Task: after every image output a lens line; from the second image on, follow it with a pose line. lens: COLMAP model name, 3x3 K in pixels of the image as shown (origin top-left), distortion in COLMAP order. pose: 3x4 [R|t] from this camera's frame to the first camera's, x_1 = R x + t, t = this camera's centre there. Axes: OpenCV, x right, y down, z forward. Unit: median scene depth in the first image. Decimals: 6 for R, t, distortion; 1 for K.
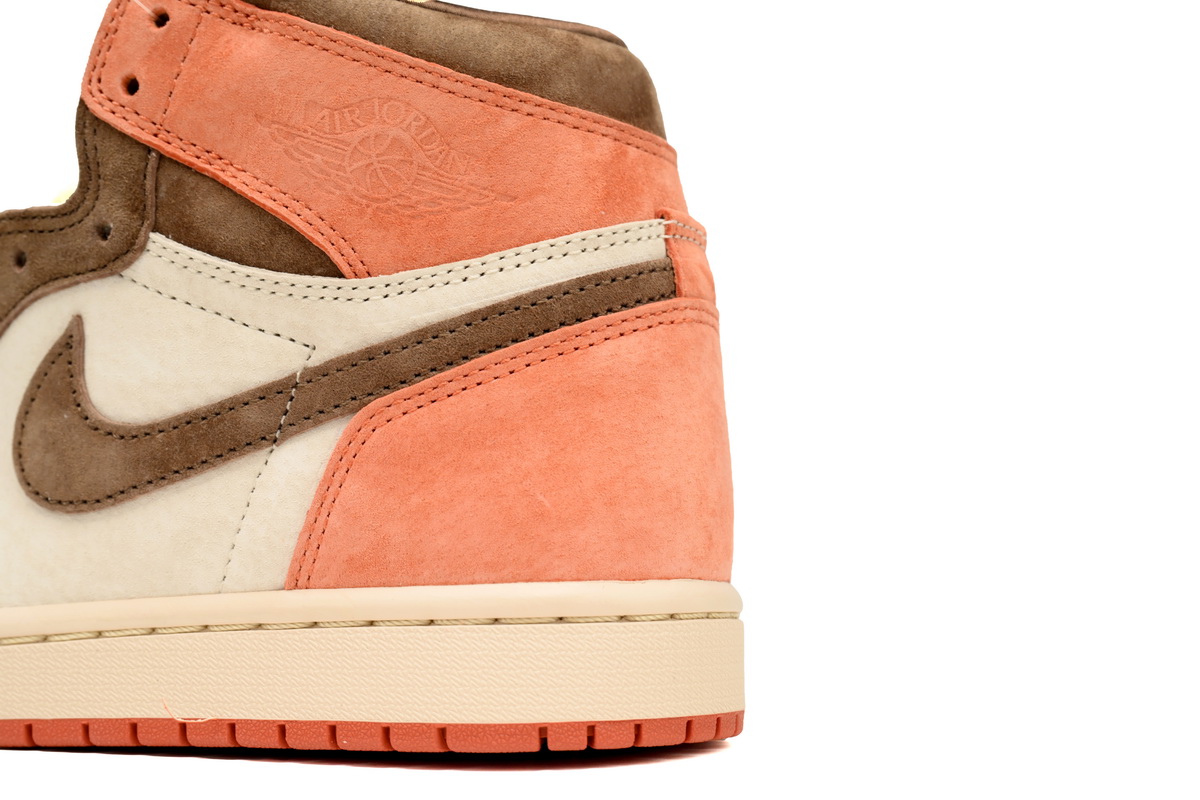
lens RADIAL K [[1764.9, 0, 600.0], [0, 1764.9, 400.0], [0, 0, 1]] dist [0.018373, 0.103048]
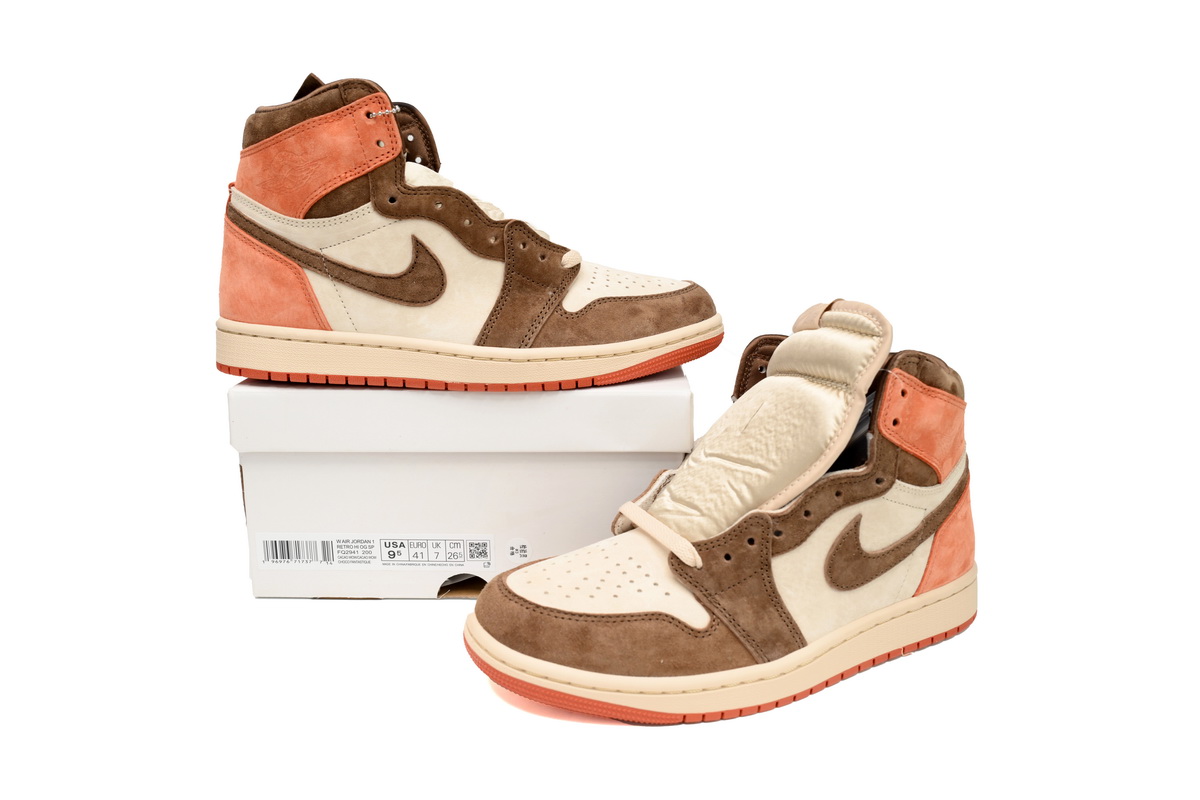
lens RADIAL K [[930.2, 0, 600.0], [0, 930.2, 400.0], [0, 0, 1]] dist [0.055159, 0.000343]
pose [[0.652128, -0.165020, 0.739931, -1.476088], [-0.059118, 0.961980, 0.266644, -0.527250], [-0.755800, -0.217629, 0.617579, 0.528535]]
